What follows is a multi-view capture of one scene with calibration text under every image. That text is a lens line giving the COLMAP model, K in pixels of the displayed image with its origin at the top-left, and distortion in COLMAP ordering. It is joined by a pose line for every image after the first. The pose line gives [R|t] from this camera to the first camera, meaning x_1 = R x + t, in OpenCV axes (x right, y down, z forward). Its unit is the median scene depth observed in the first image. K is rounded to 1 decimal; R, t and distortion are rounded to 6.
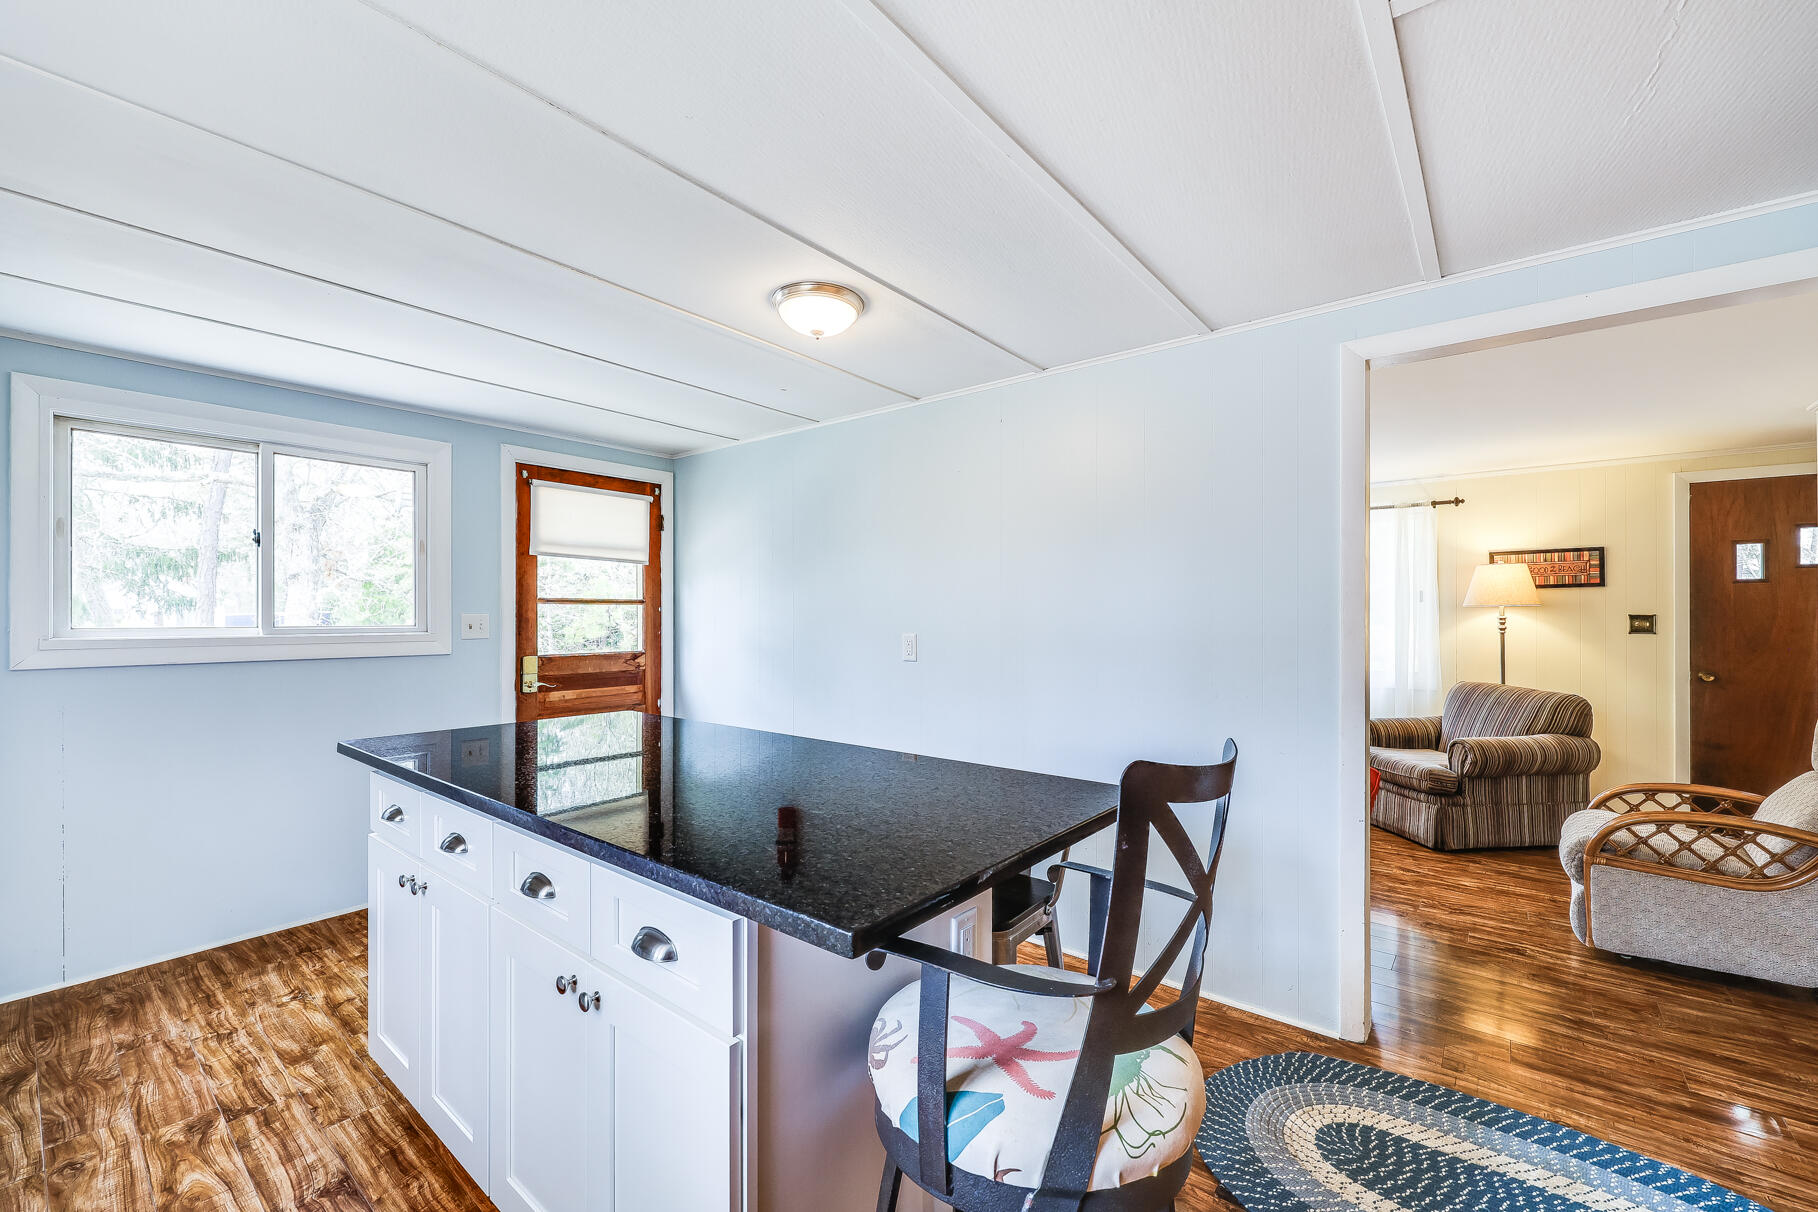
lens RADIAL K [[726.9, 0, 903.4], [0, 726.9, 611.5], [0, 0, 1]] dist [0.000091, 0.000215]
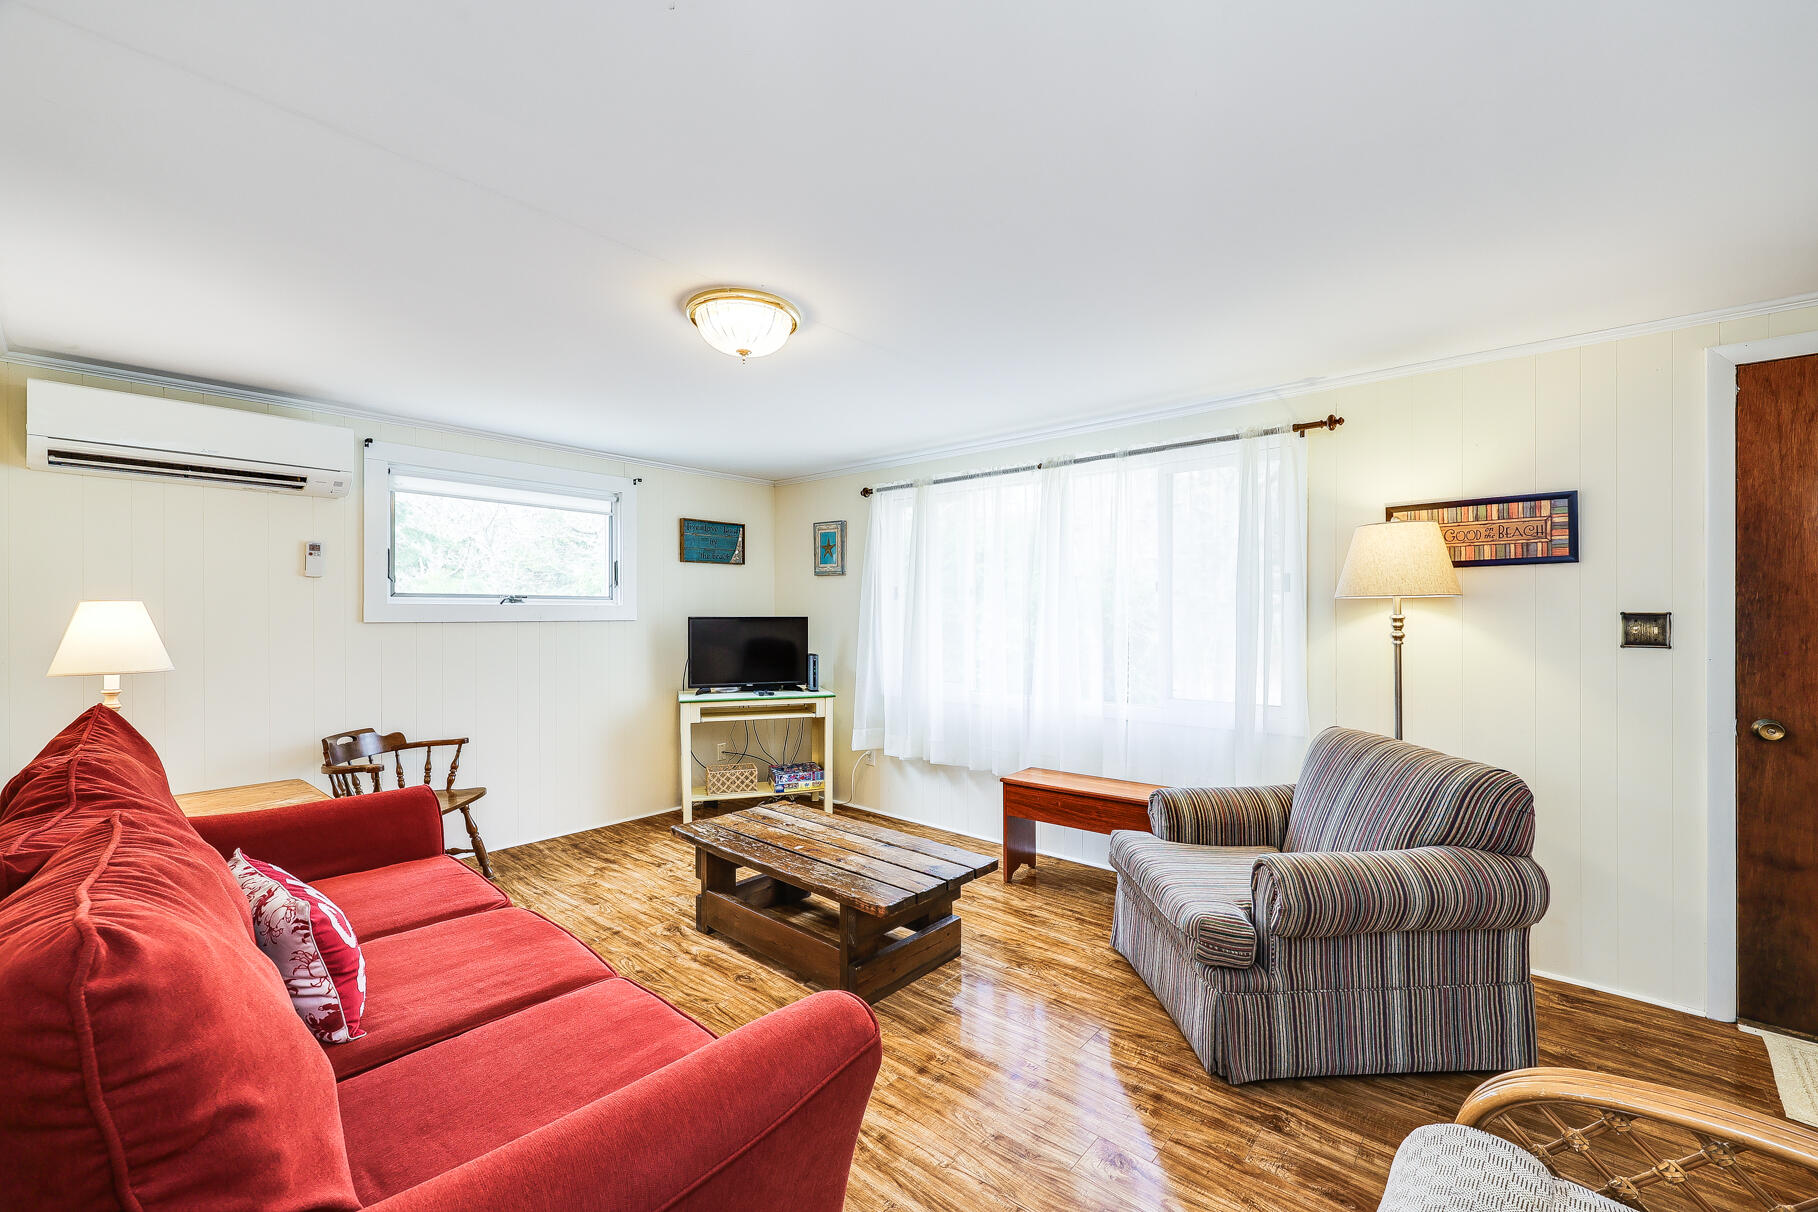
lens RADIAL K [[726.9, 0, 903.4], [0, 726.9, 611.5], [0, 0, 1]] dist [0.000091, 0.000215]
pose [[0.999542, -0.000549, -0.030271, 0.475230], [0.000620, 0.999997, 0.002352, 0.001871], [0.030270, -0.002370, 0.999539, 0.437071]]
